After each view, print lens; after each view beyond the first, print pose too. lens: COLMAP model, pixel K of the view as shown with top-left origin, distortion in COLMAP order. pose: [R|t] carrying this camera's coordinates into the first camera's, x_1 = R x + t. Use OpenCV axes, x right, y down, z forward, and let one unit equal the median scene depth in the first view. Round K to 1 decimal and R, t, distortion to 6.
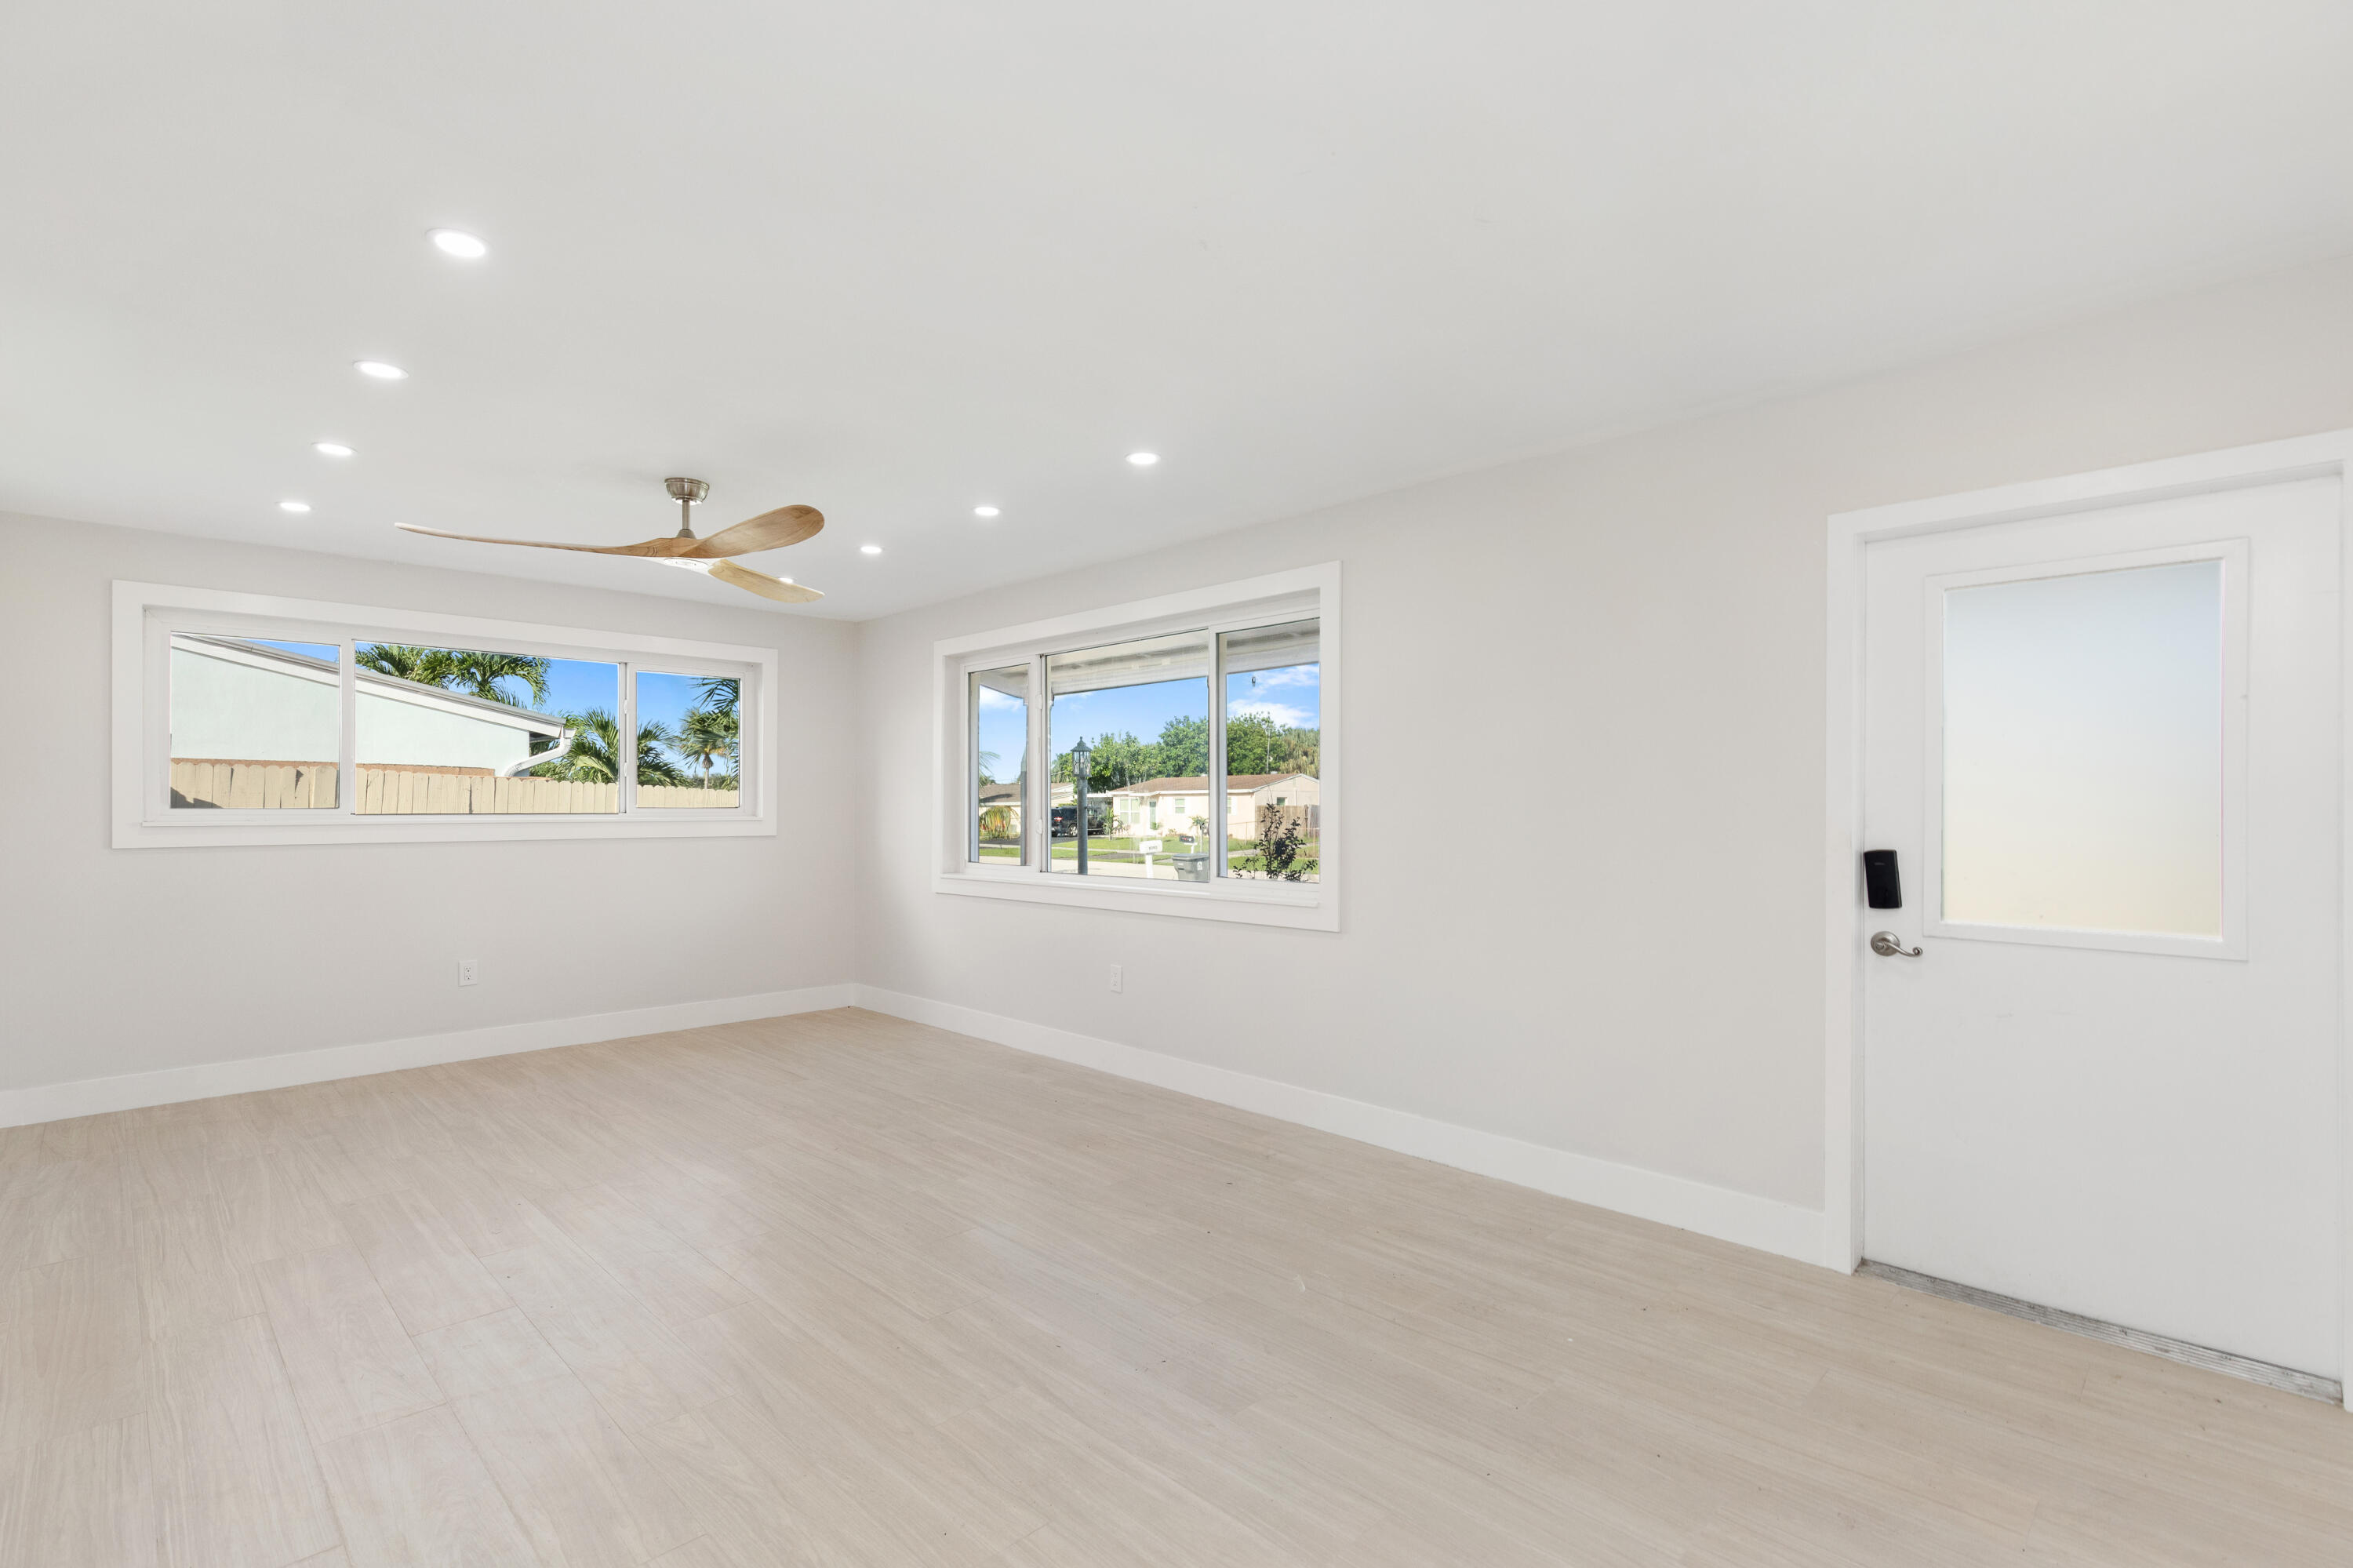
lens RADIAL K [[1067.5, 0, 1148.4], [0, 1067.5, 794.6], [0, 0, 1]] dist [0.011762, -0.000073]
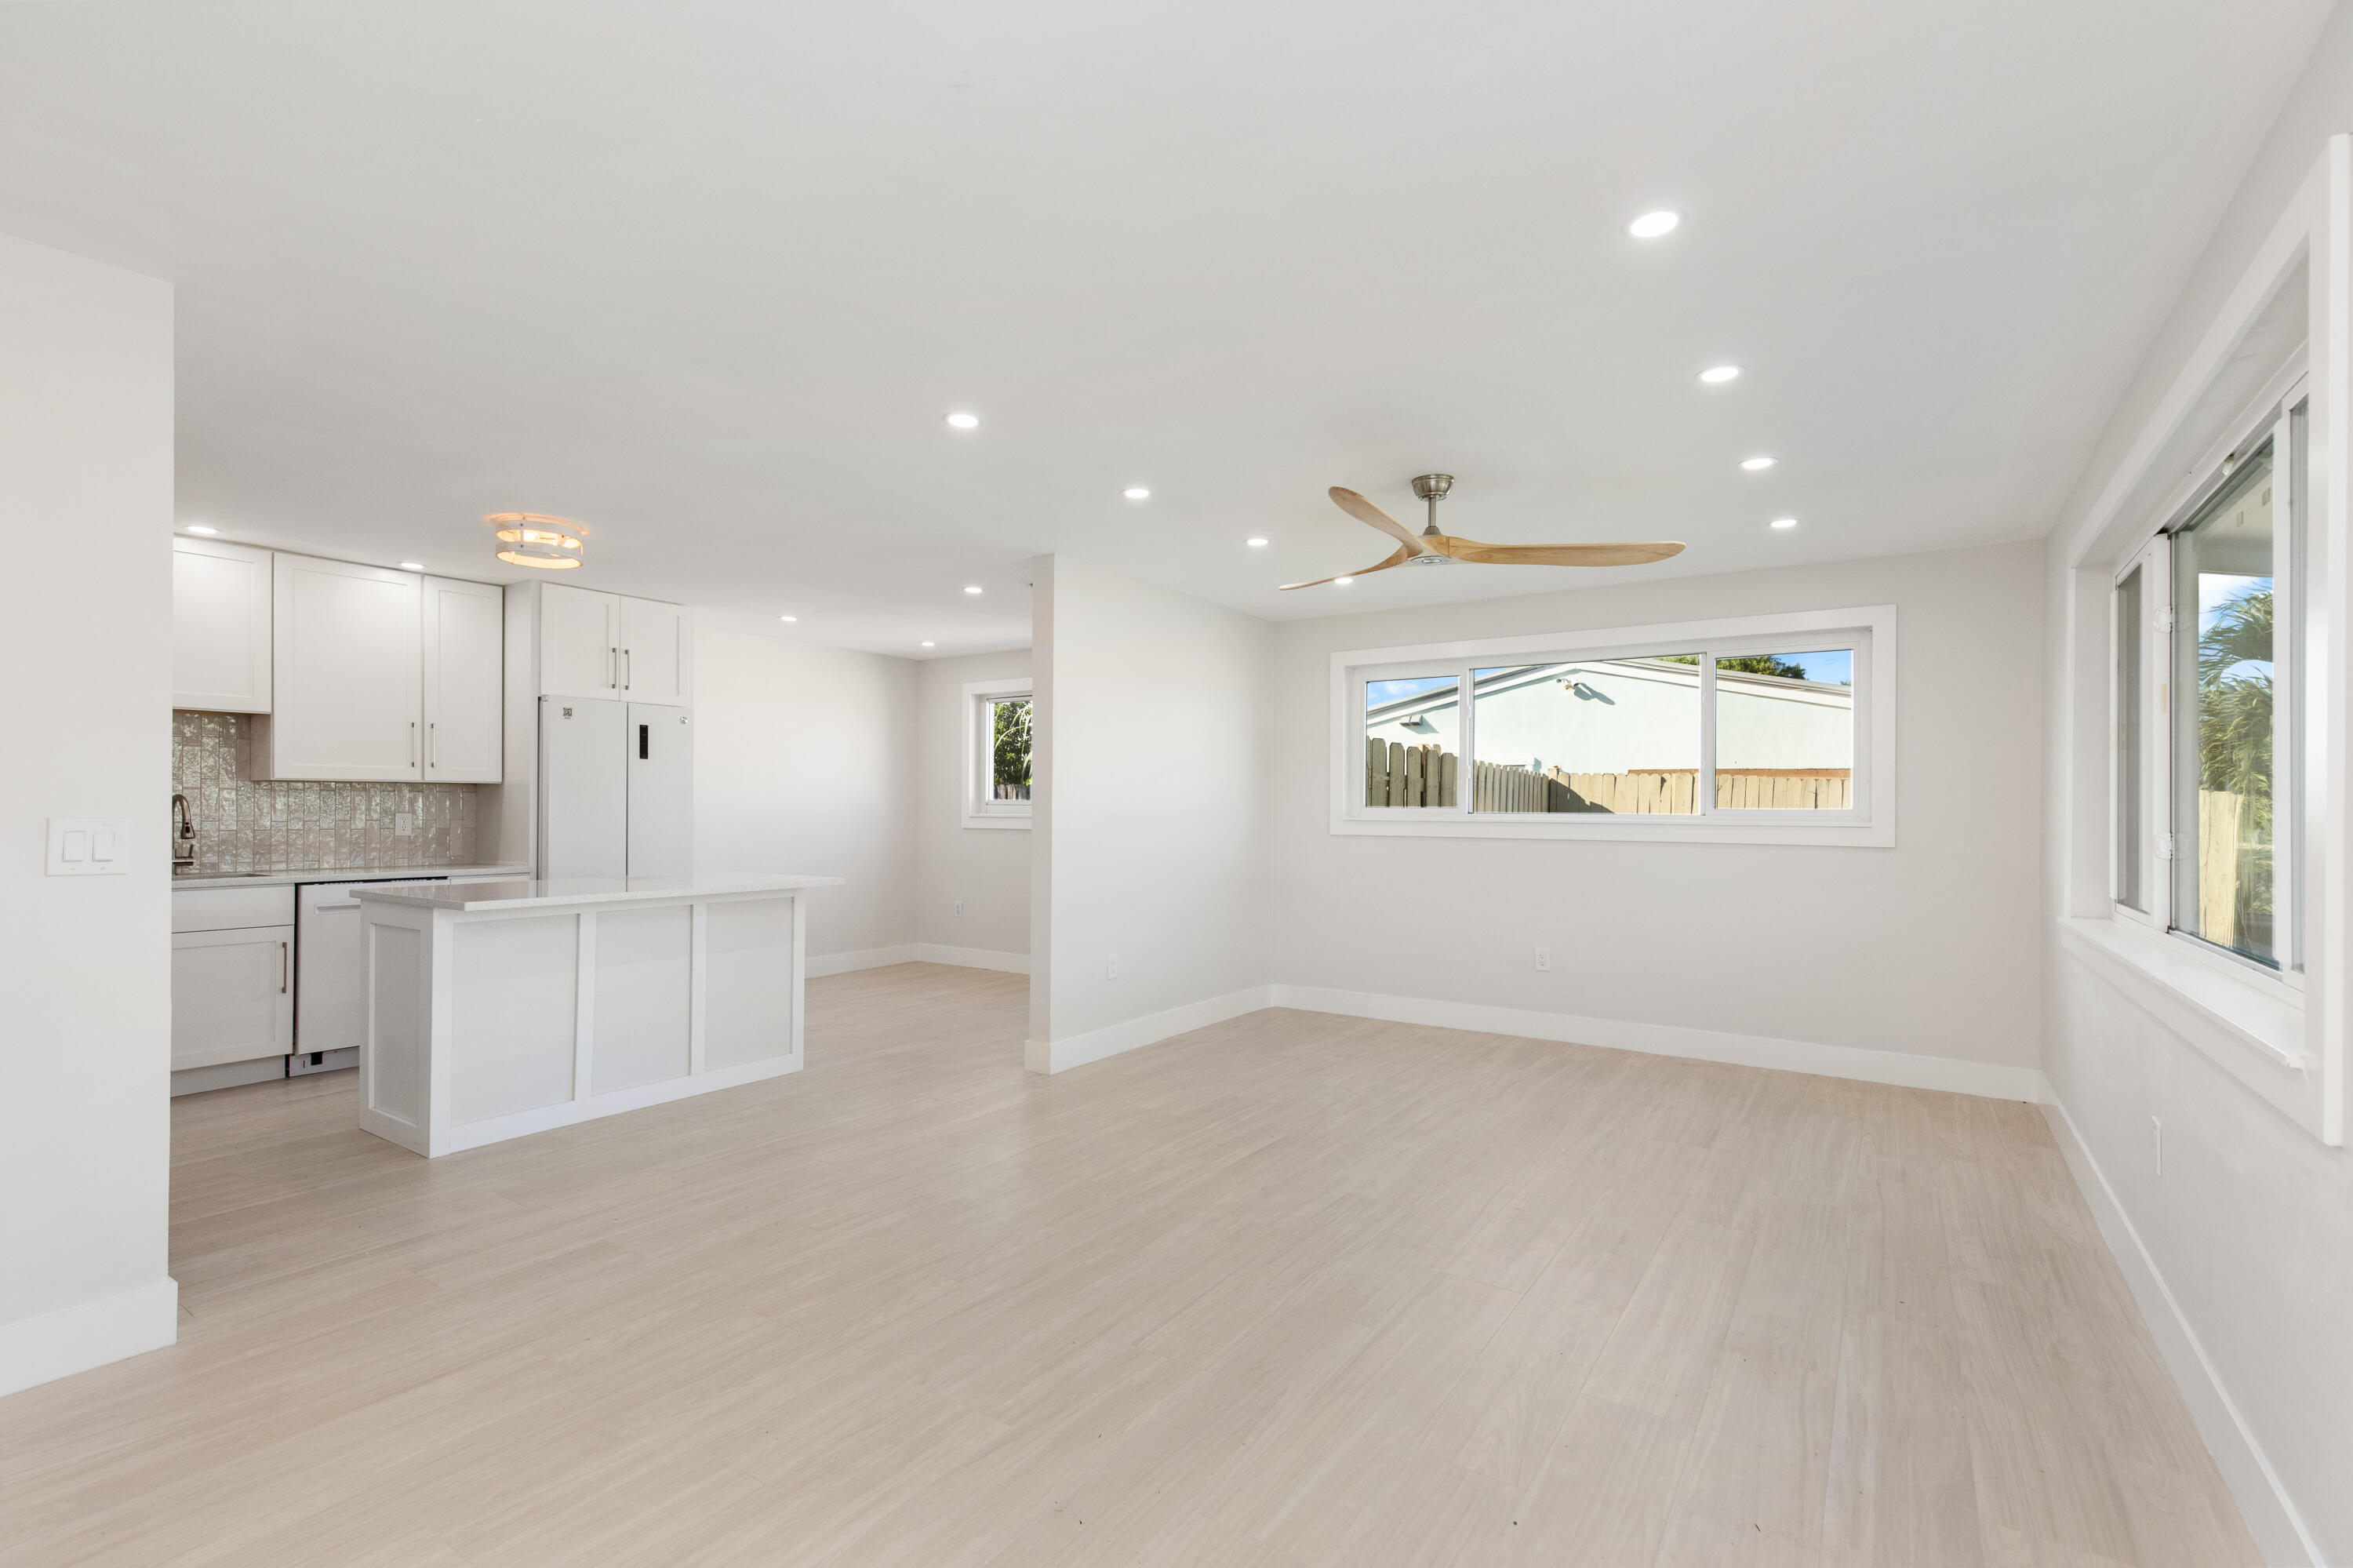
lens RADIAL K [[1057.1, 0, 1168.6], [0, 1057.1, 798.1], [0, 0, 1]] dist [0.001202, -0.000100]
pose [[0.204191, -0.006489, -0.978910, 0.331610], [0.005126, 0.999971, -0.005560, 0.005779], [0.978918, -0.003883, 0.204218, 0.389471]]
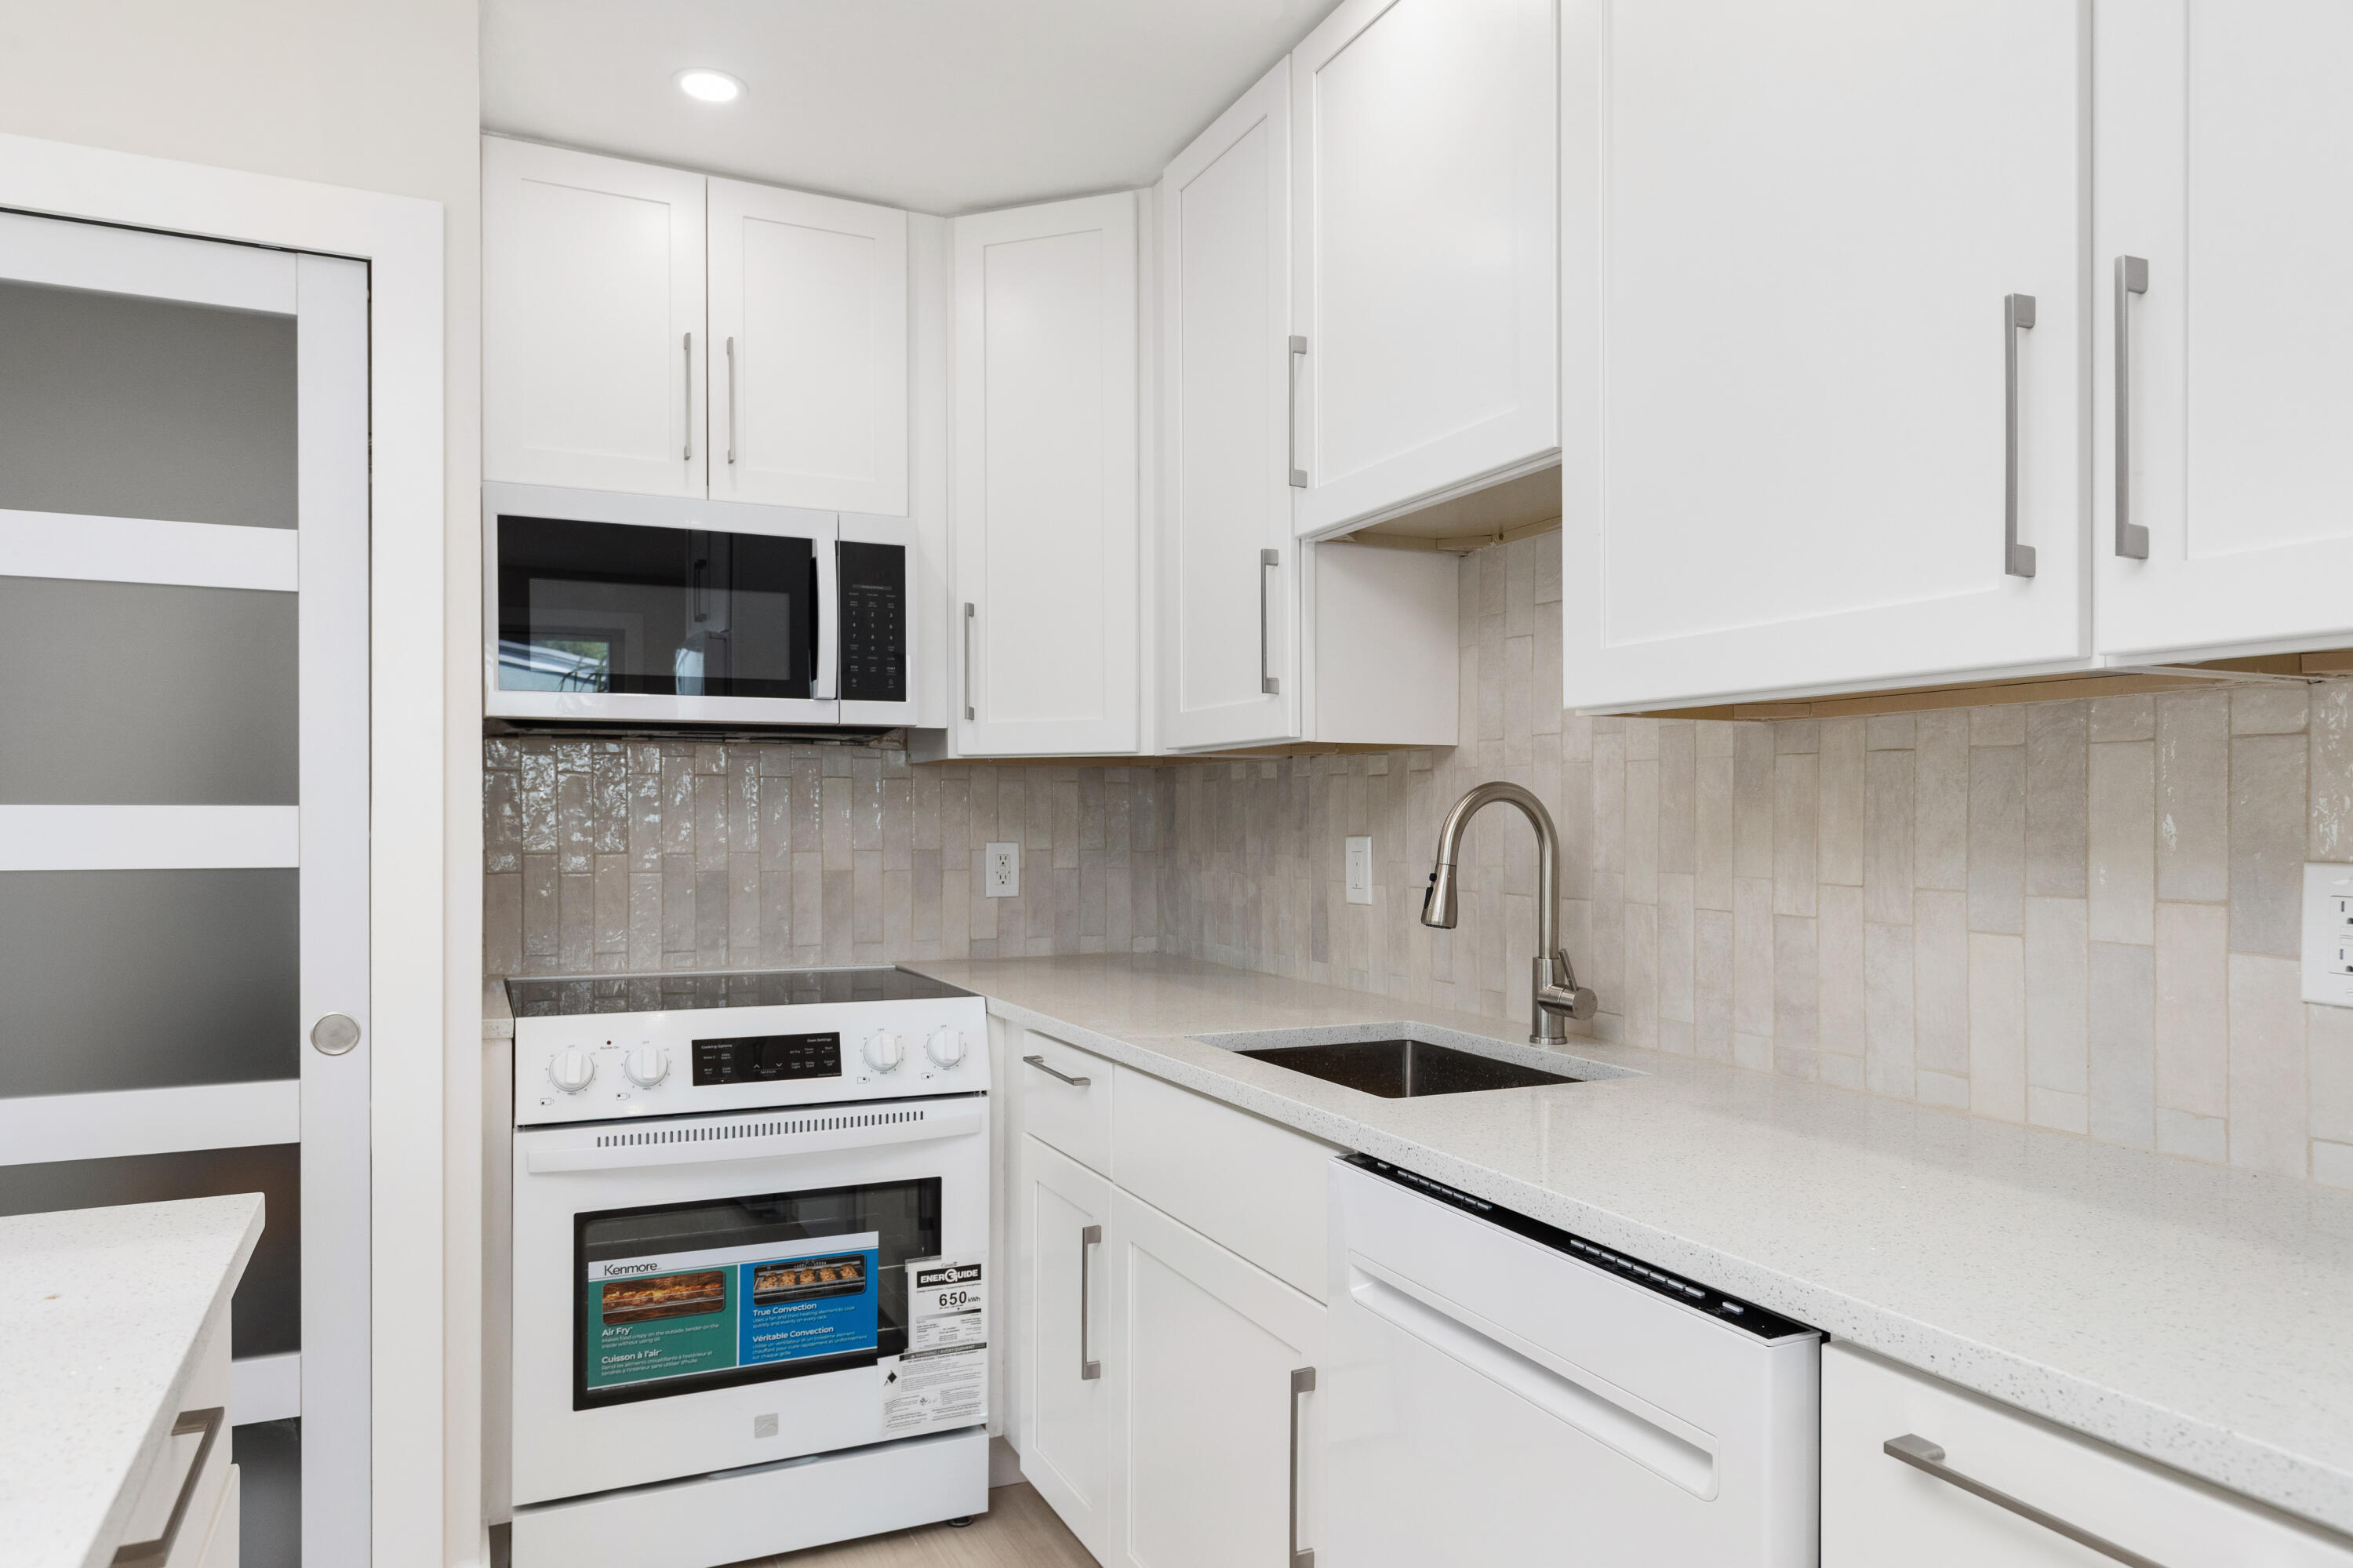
lens RADIAL K [[1466.6, 0, 1161.8], [0, 1466.6, 827.8], [0, 0, 1]] dist [0.002079, 0.000349]
pose [[-0.943494, -0.001979, 0.331384, -0.688243], [-0.001983, 0.999998, 0.000327, 0.005349], [-0.331384, -0.000349, -0.943496, 0.157926]]
